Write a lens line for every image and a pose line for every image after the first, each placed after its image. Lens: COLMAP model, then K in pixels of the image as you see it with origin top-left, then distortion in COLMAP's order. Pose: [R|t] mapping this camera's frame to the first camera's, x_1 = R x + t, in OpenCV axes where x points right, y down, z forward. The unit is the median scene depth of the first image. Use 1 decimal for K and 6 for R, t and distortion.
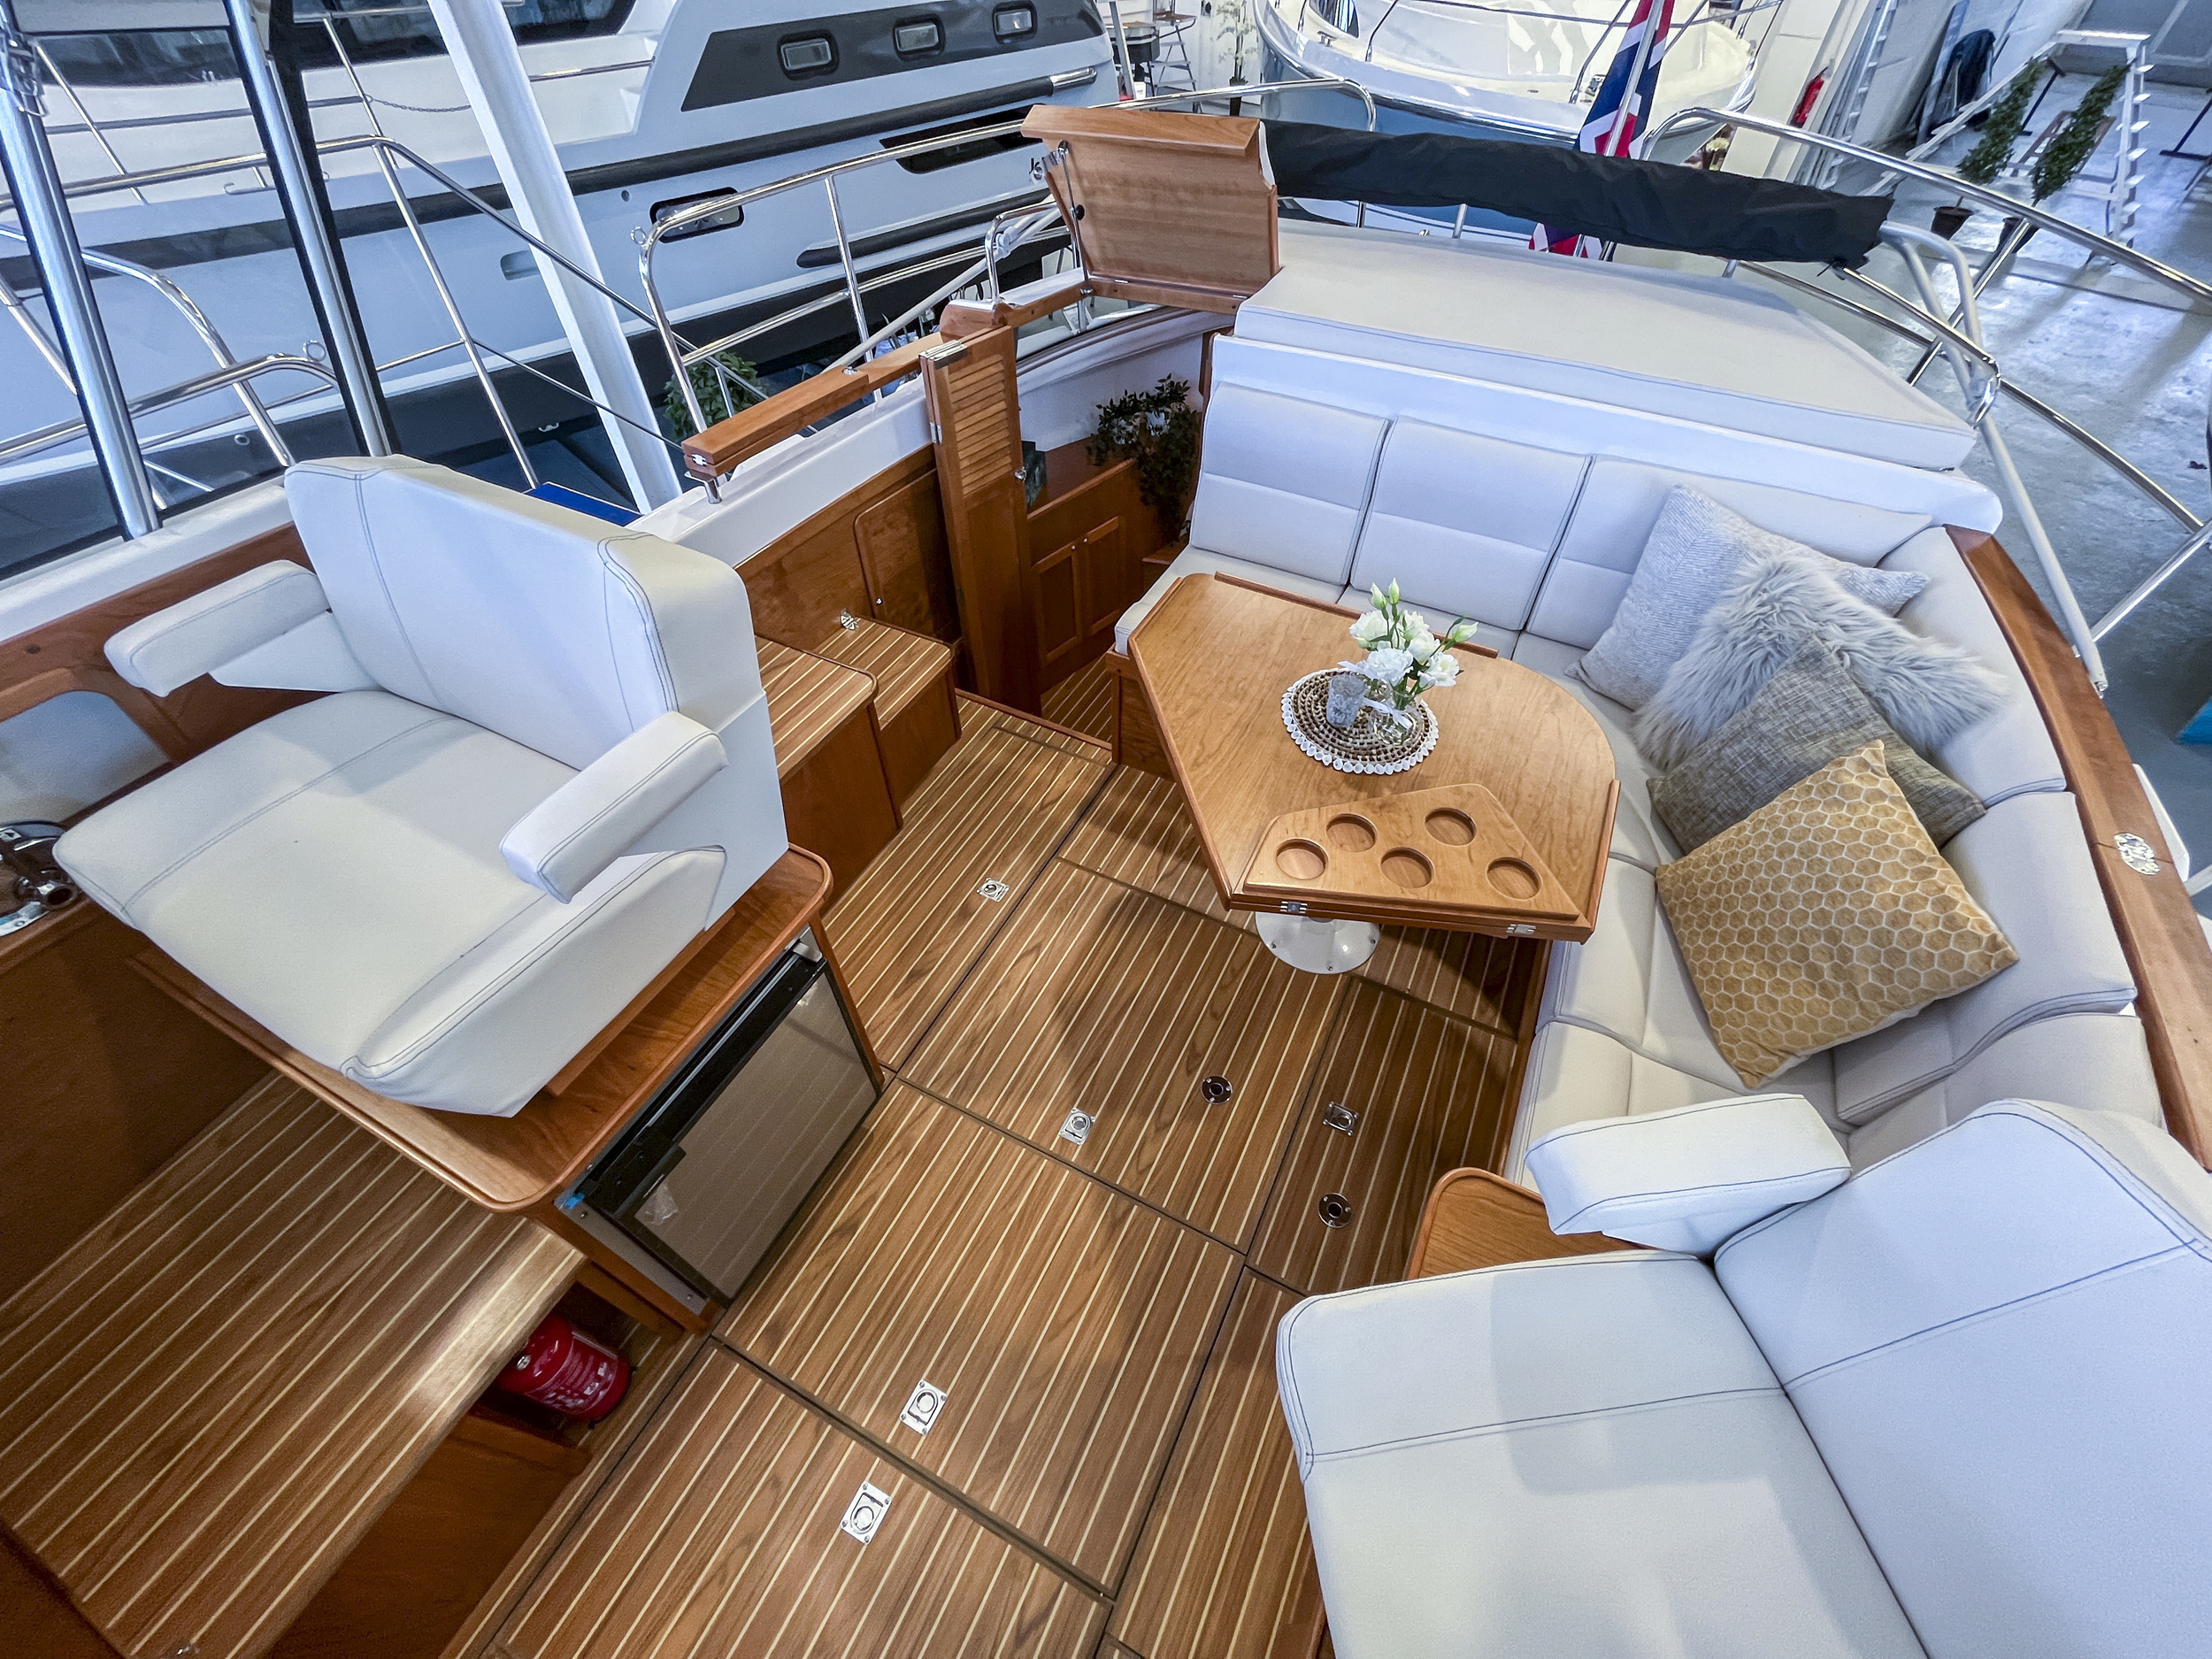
lens RADIAL K [[900.0, 0, 1113.1], [0, 900.0, 832.9], [0, 0, 1]] dist [-0.005231, -0.000065]
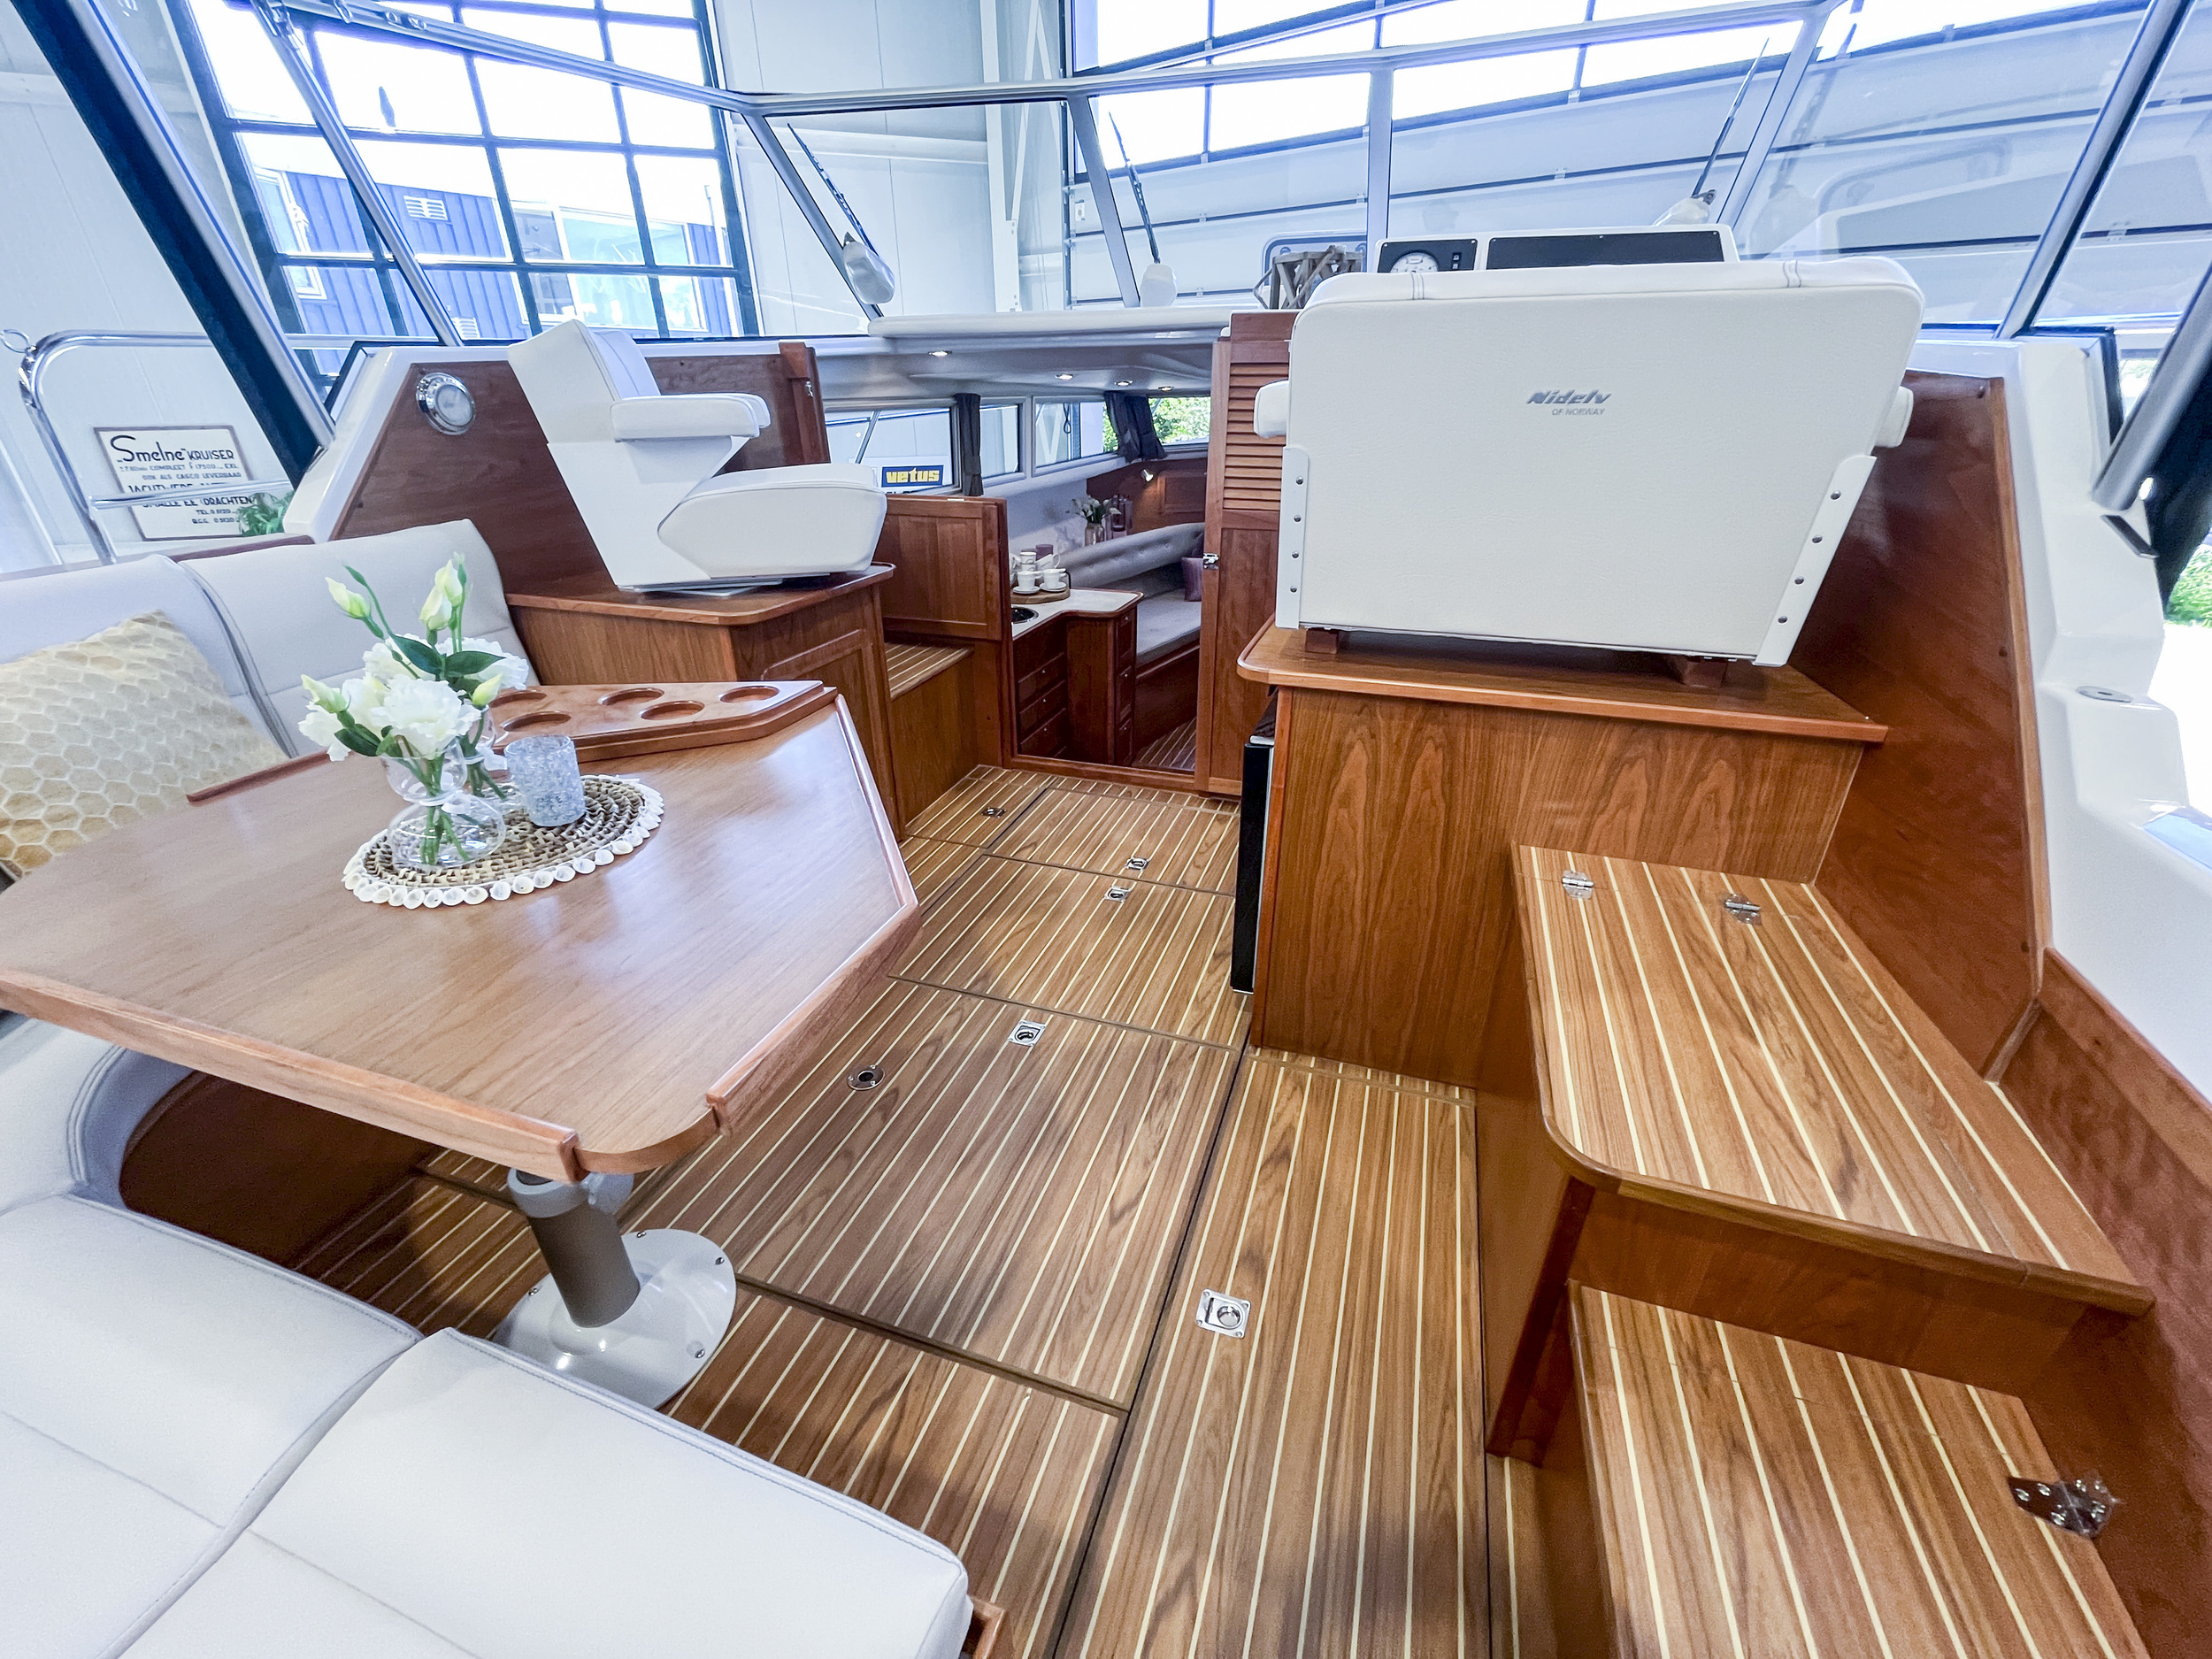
lens RADIAL K [[898.0, 0, 1115.4], [0, 898.0, 831.1], [0, 0, 1]] dist [-0.002826, -0.000134]
pose [[-0.989864, 0.060929, -0.128283, -0.021388], [-0.107769, 0.266024, 0.957923, -0.560961], [0.092492, 0.962039, -0.256762, 0.933069]]
